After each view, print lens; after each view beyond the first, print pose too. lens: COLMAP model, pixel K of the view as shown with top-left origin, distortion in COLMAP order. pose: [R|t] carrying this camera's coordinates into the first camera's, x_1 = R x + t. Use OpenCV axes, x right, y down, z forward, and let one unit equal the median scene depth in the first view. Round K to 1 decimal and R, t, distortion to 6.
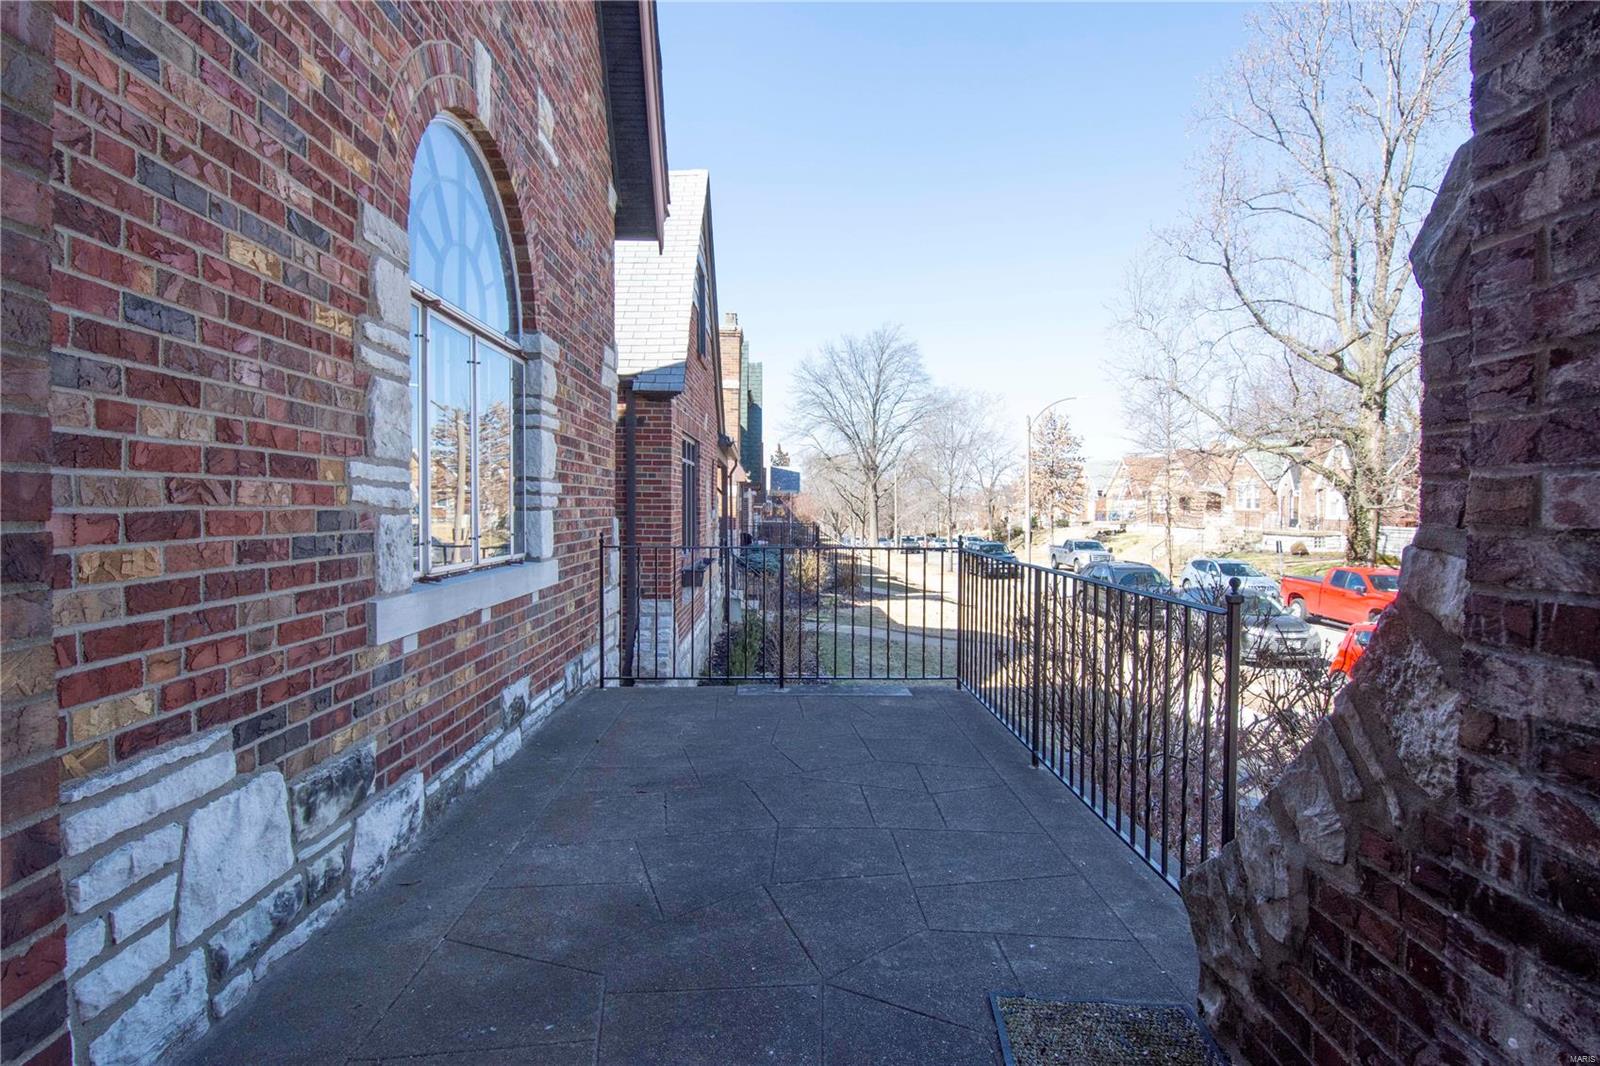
lens RADIAL K [[848.8, 0, 802.4], [0, 848.8, 523.1], [0, 0, 1]] dist [0.063372, -0.069355]
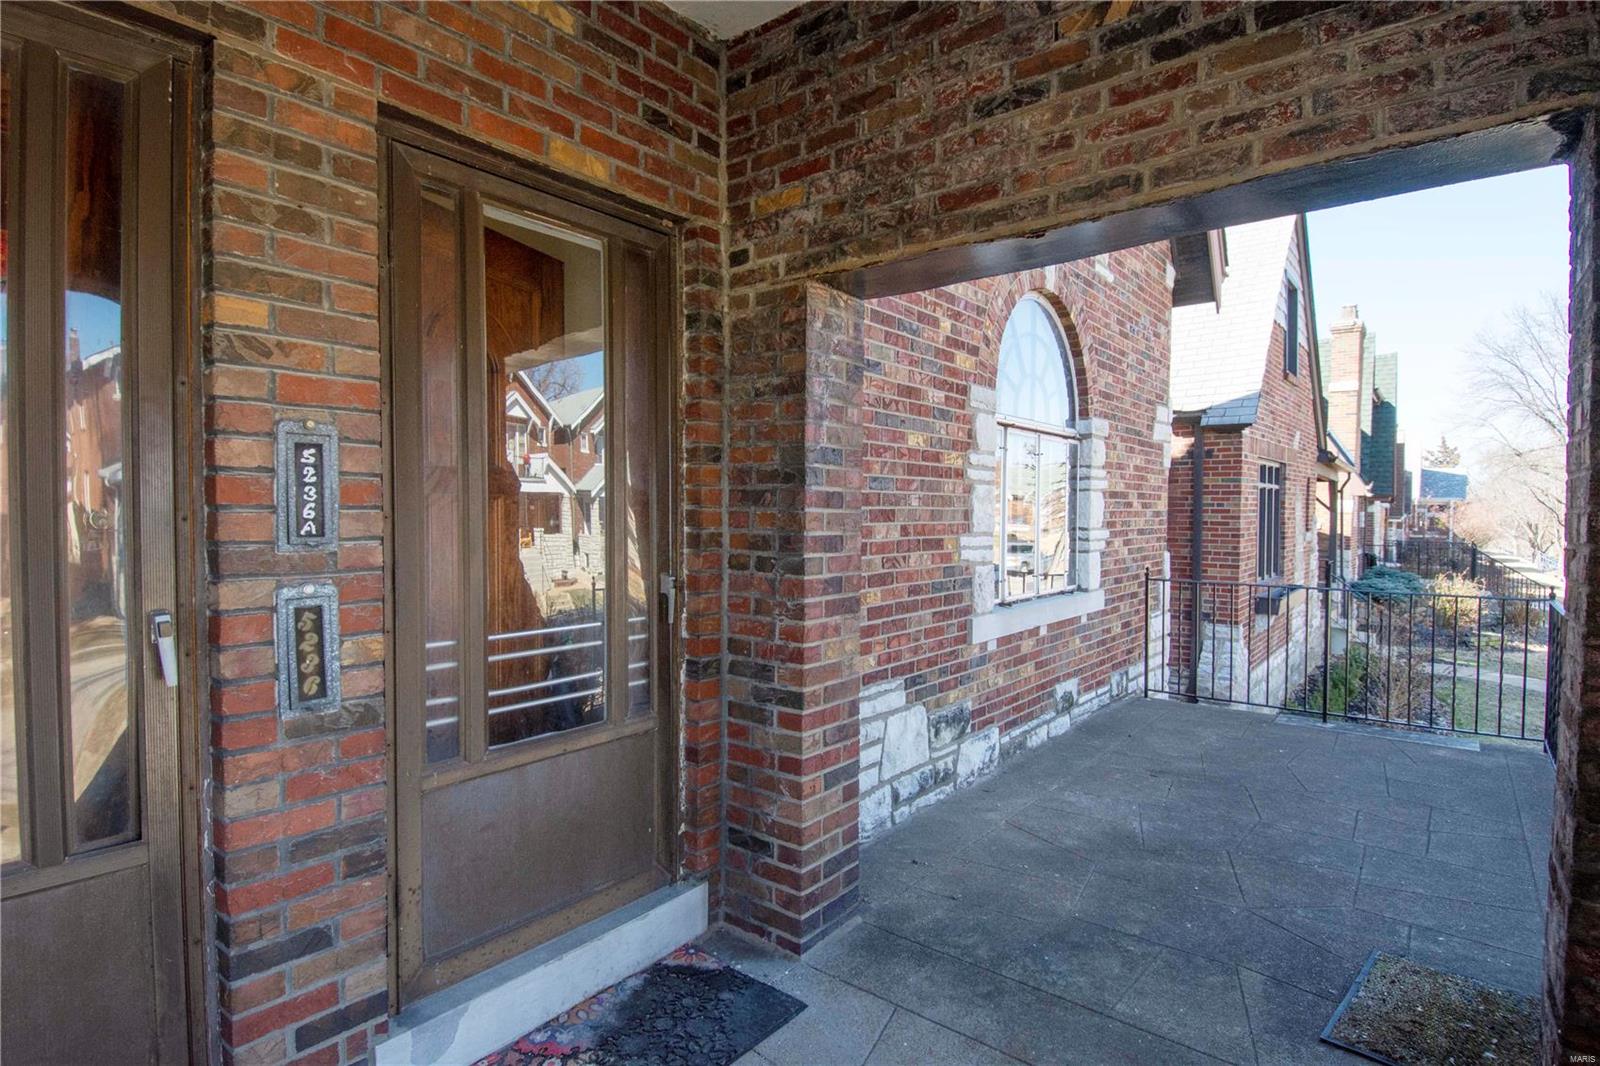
lens RADIAL K [[879.4, 0, 821.1], [0, 879.4, 513.5], [0, 0, 1]] dist [0.045147, -0.061004]
pose [[0.798394, 0.011418, -0.602028, 0.277636], [-0.020651, 0.999751, -0.008425, -0.085176], [0.601782, 0.019159, 0.798431, -0.512596]]
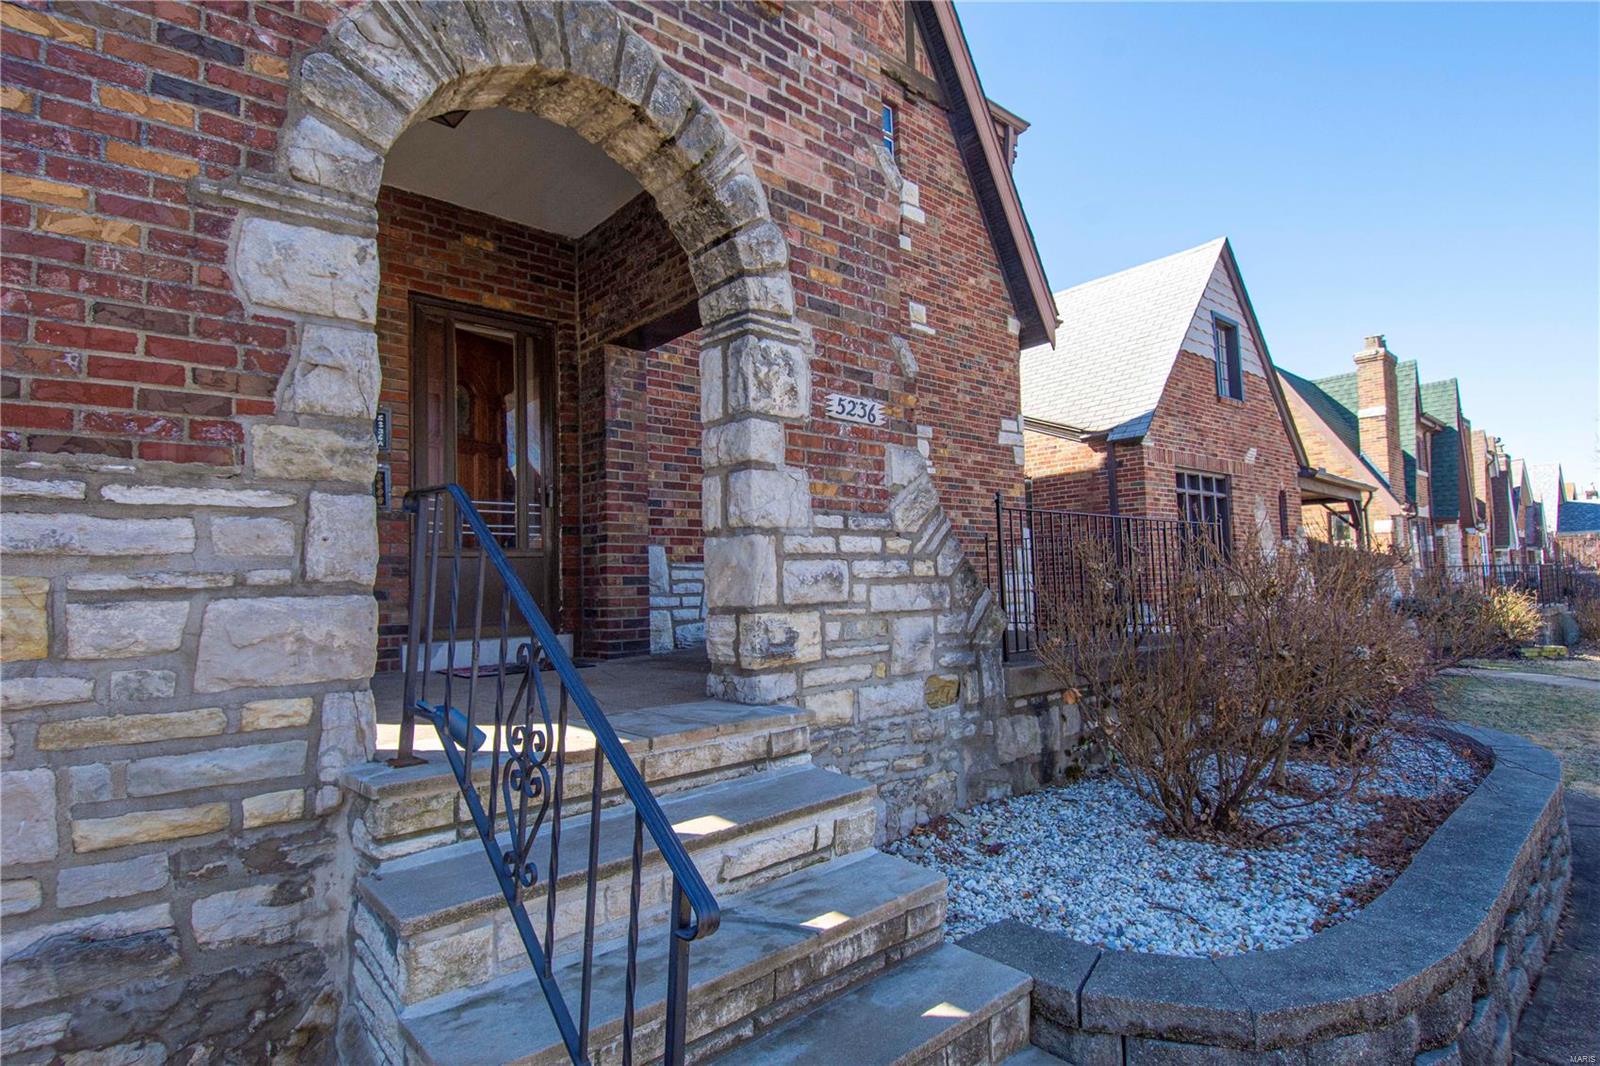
lens RADIAL K [[904.6, 0, 823.4], [0, 904.6, 497.9], [0, 0, 1]] dist [0.040285, -0.039413]
pose [[0.691669, -0.096750, -0.715704, 1.543854], [0.017066, 0.992899, -0.117729, 0.276985], [0.722013, 0.069215, 0.688409, -0.841002]]
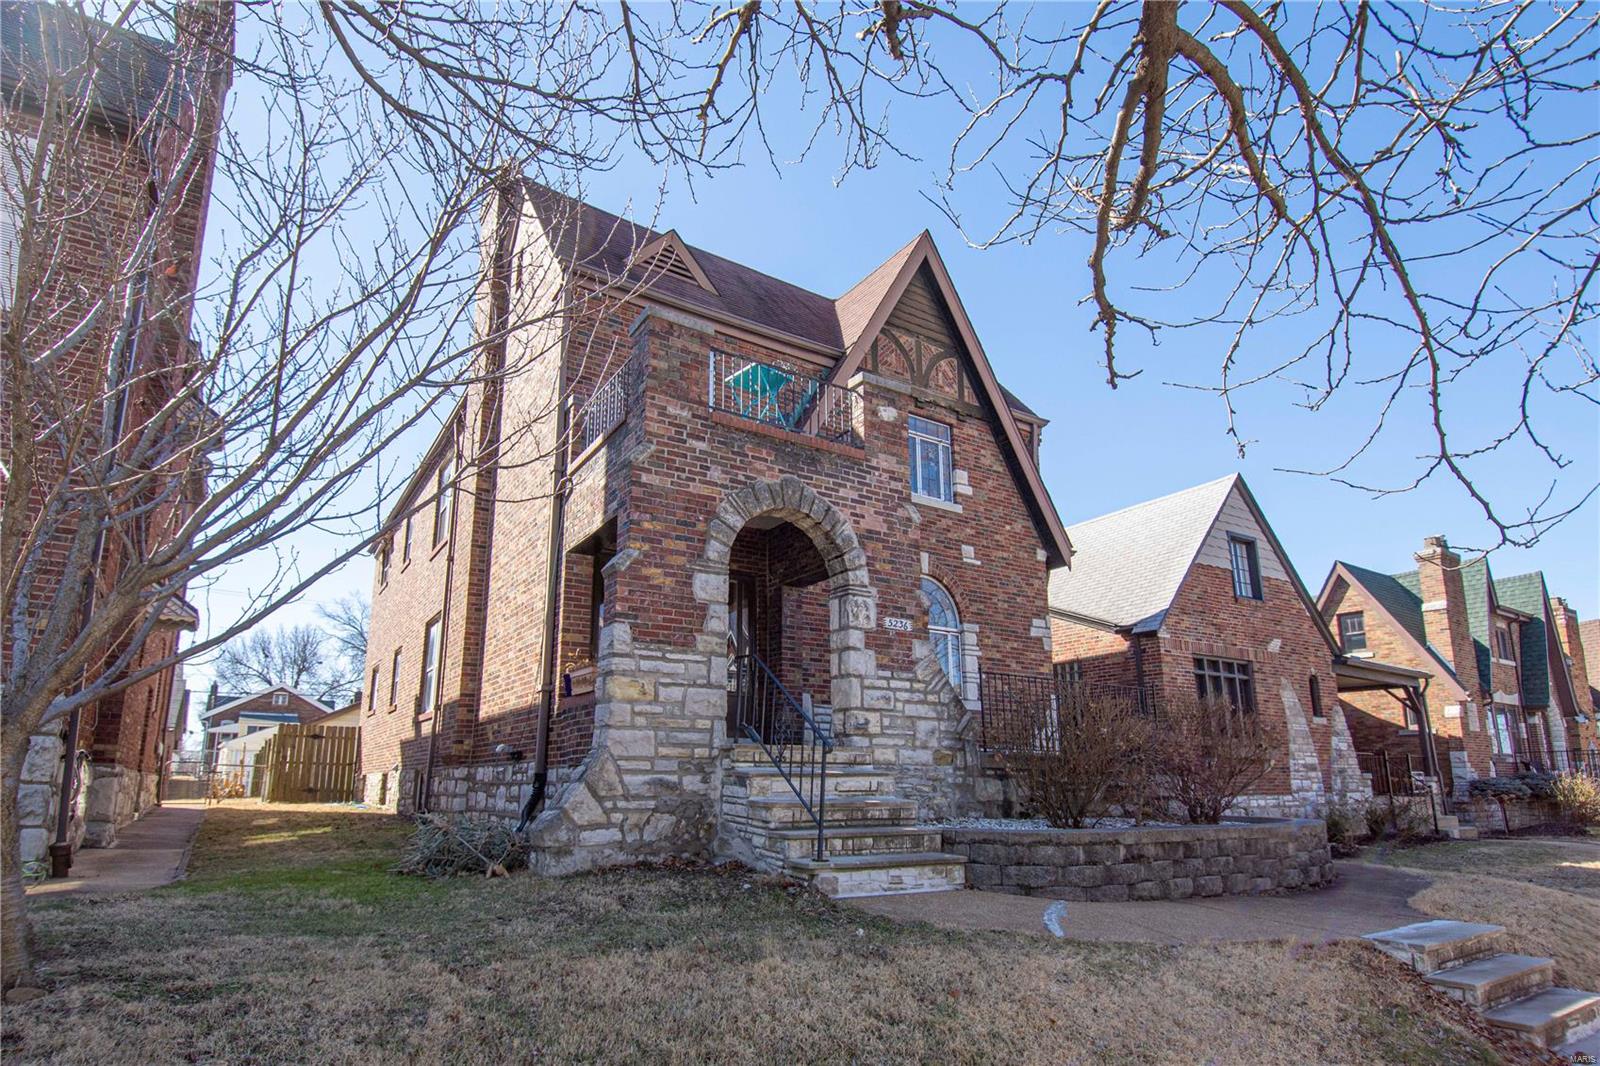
lens RADIAL K [[953.1, 0, 799.6], [0, 953.1, 494.8], [0, 0, 1]] dist [0.061384, -0.072252]
pose [[0.563861, -0.247591, -0.787883, 3.297861], [-0.014921, 0.950794, -0.309464, 0.617273], [0.825735, 0.186251, 0.532422, -2.111660]]
